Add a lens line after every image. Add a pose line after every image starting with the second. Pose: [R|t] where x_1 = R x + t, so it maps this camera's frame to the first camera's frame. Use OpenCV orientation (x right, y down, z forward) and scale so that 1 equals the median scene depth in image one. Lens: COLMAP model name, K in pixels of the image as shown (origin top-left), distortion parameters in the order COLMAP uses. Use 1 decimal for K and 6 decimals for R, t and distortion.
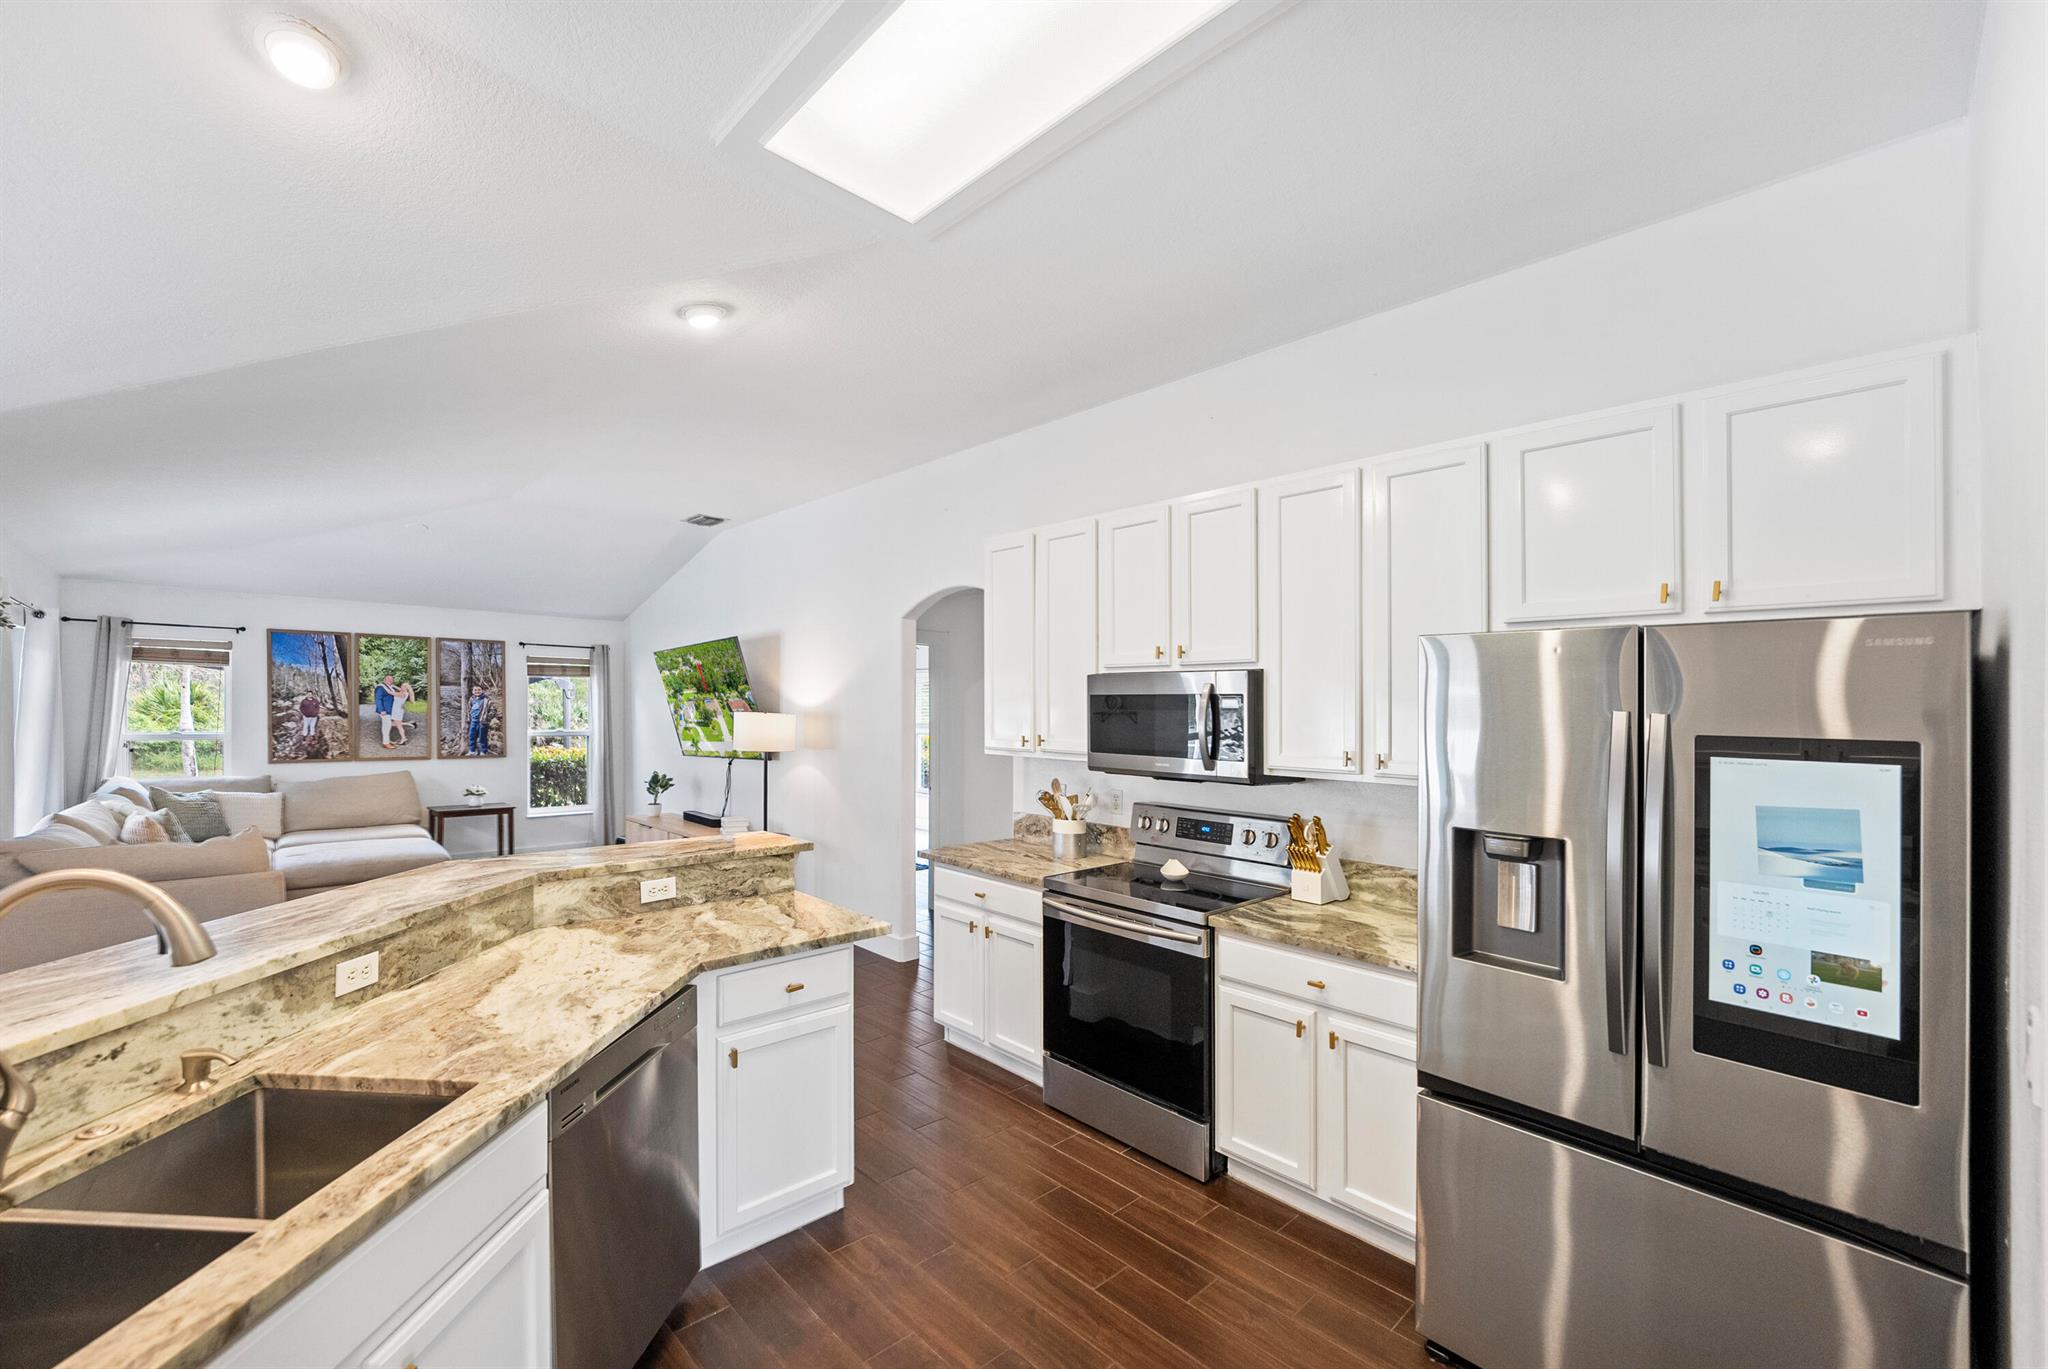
lens RADIAL K [[841.8, 0, 1019.1], [0, 841.8, 708.5], [0, 0, 1]] dist [-0.007732, -0.000006]
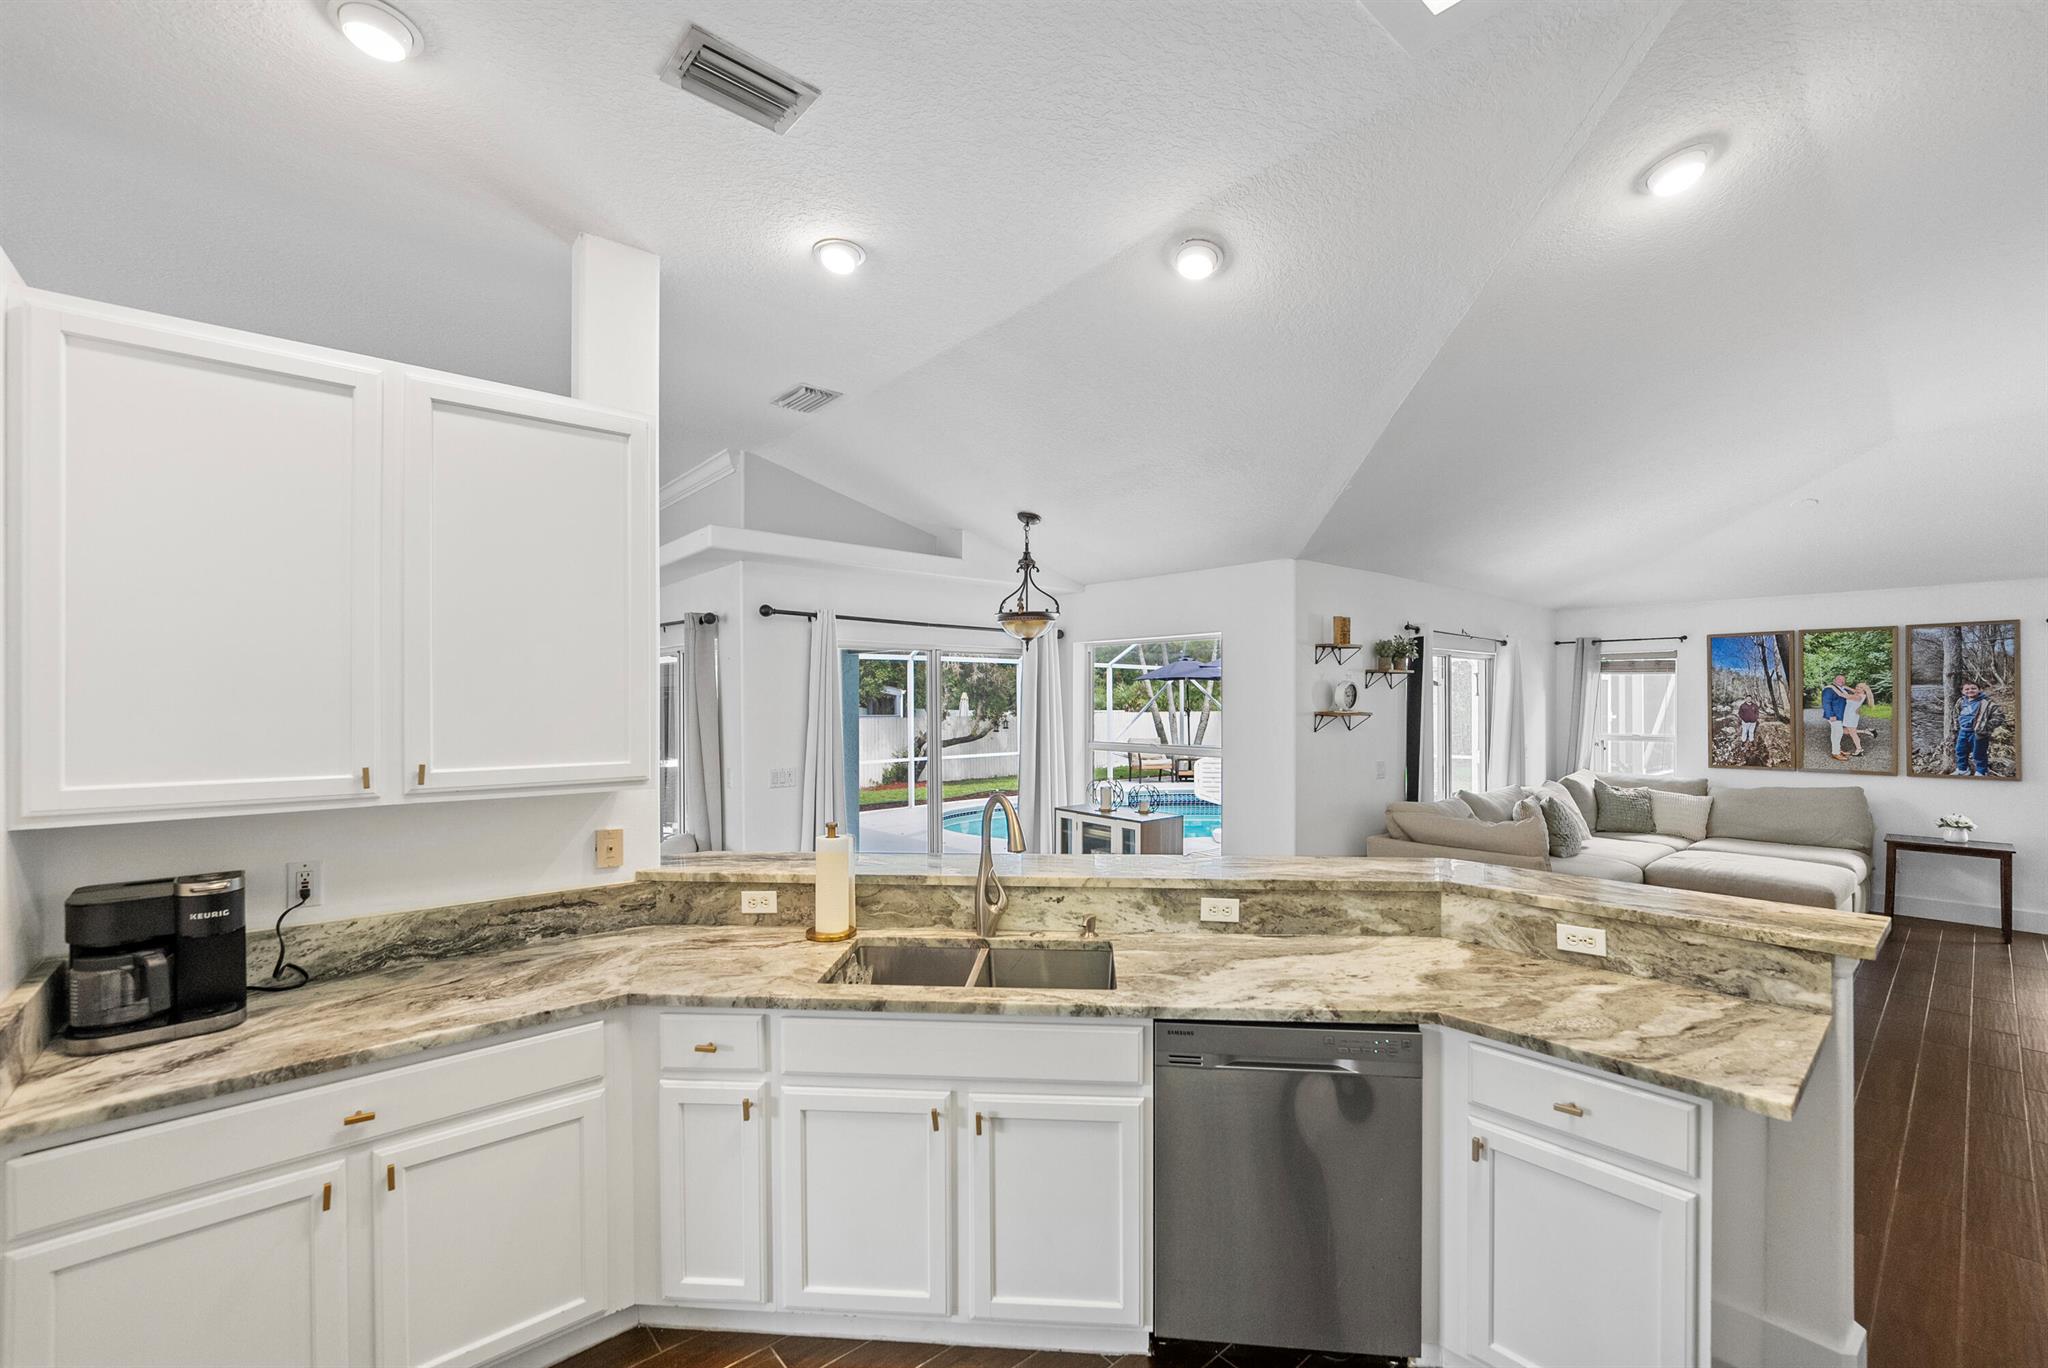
lens RADIAL K [[857.9, 0, 1018.5], [0, 857.9, 657.8], [0, 0, 1]] dist [-0.007990, 0.000221]
pose [[-0.039364, -0.062632, -0.997260, 0.169799], [-0.000492, 0.998035, -0.062661, -0.001725], [0.999225, -0.001976, -0.039318, 0.191290]]
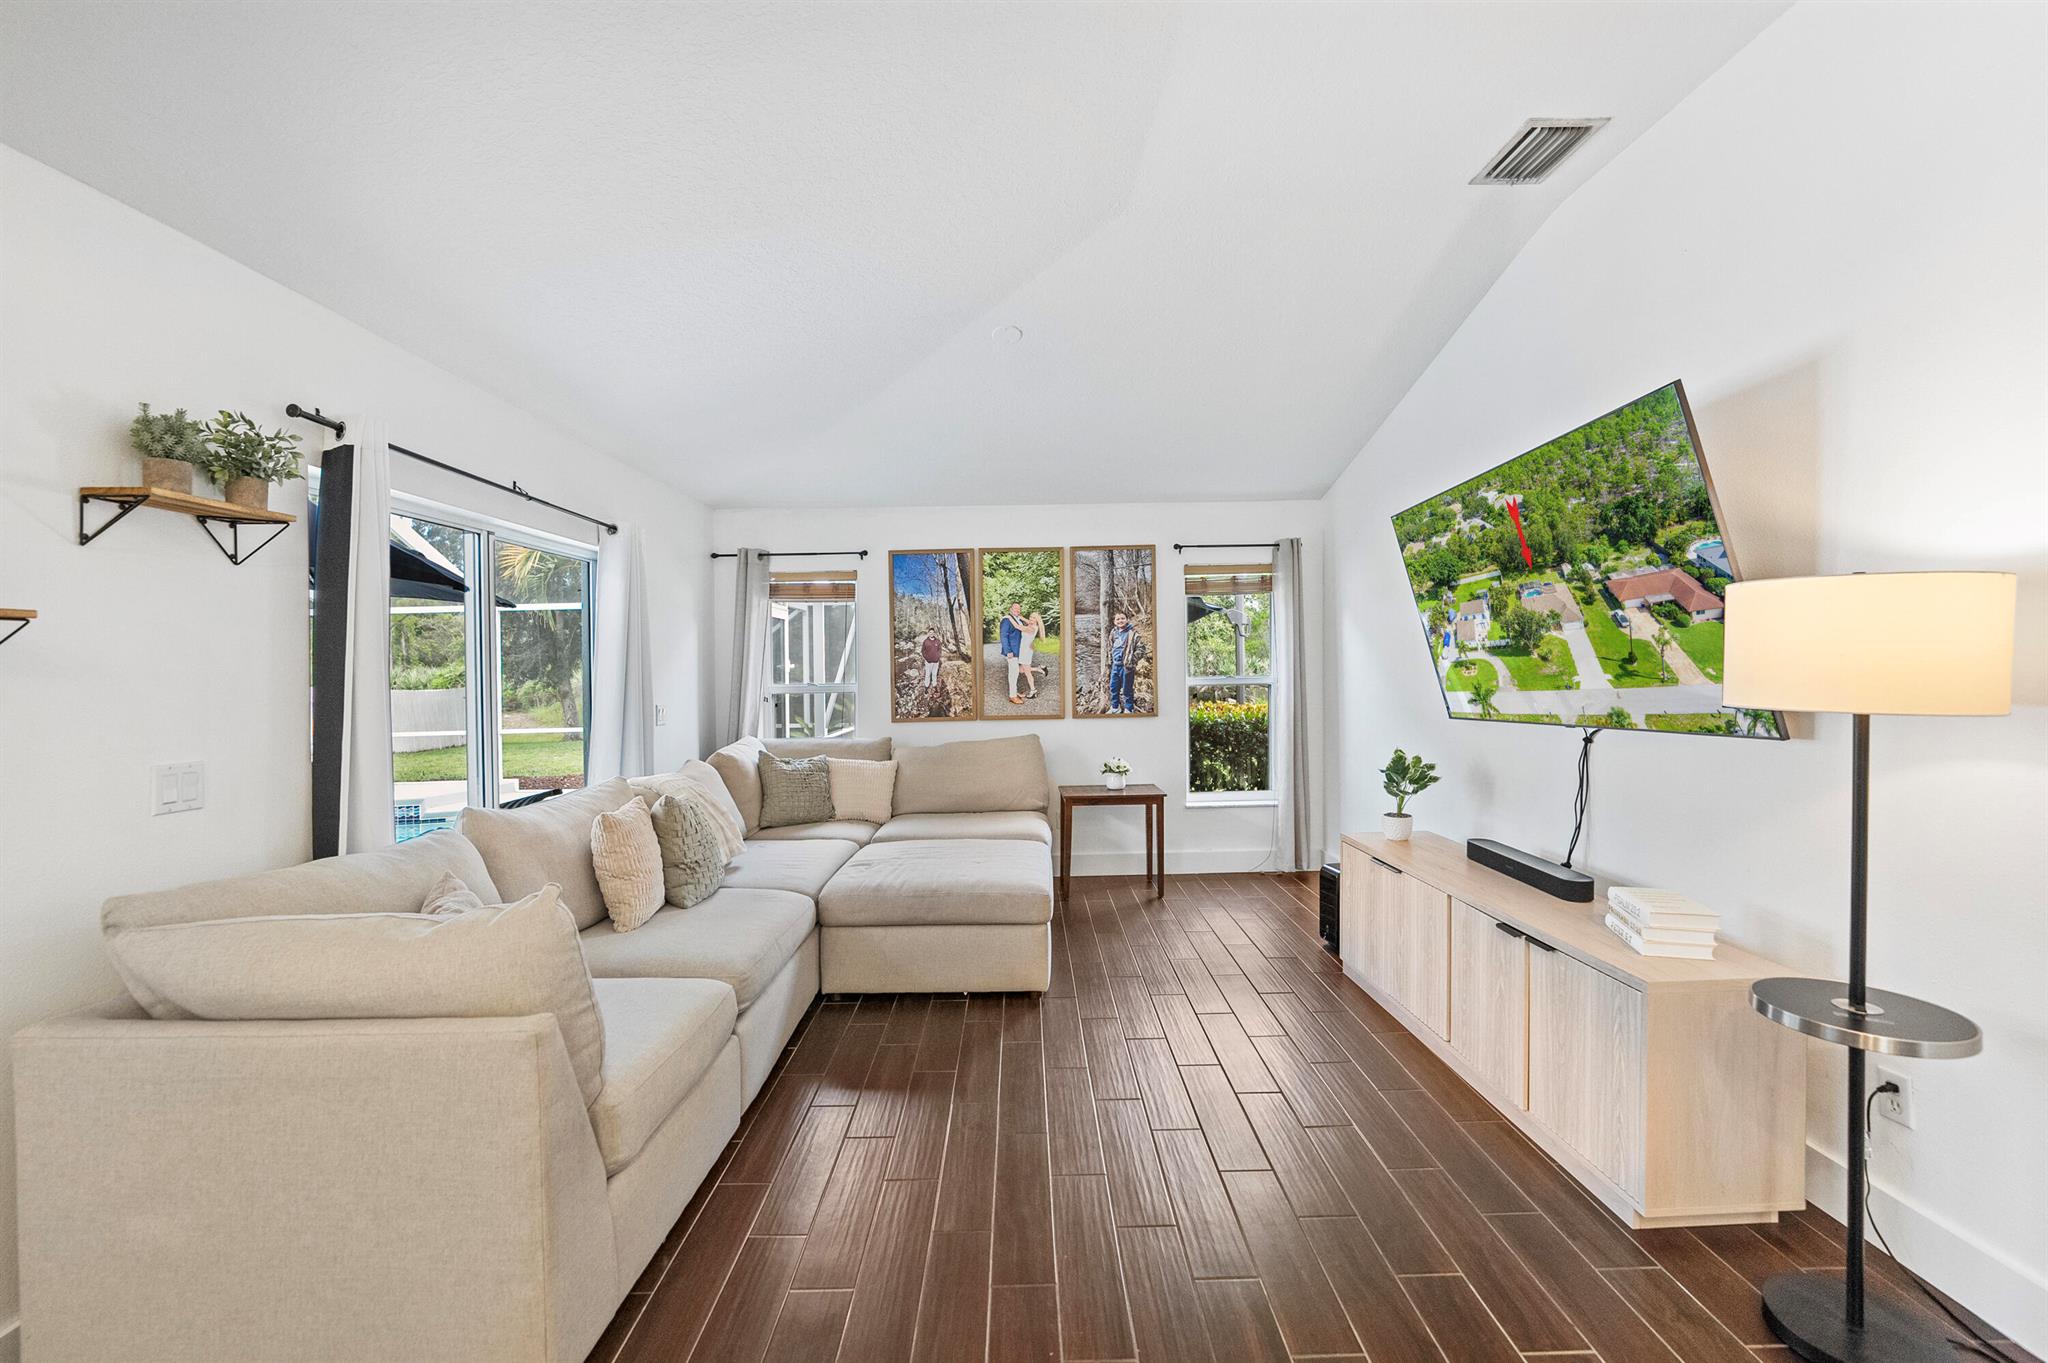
lens RADIAL K [[838.8, 0, 1026.0], [0, 838.8, 743.7], [0, 0, 1]] dist [0.000360, -0.000021]
pose [[0.729460, 0.032933, -0.683230, -0.252723], [0.030612, 0.996268, 0.080705, 0.024517], [0.683338, -0.079786, 0.725729, 0.485873]]
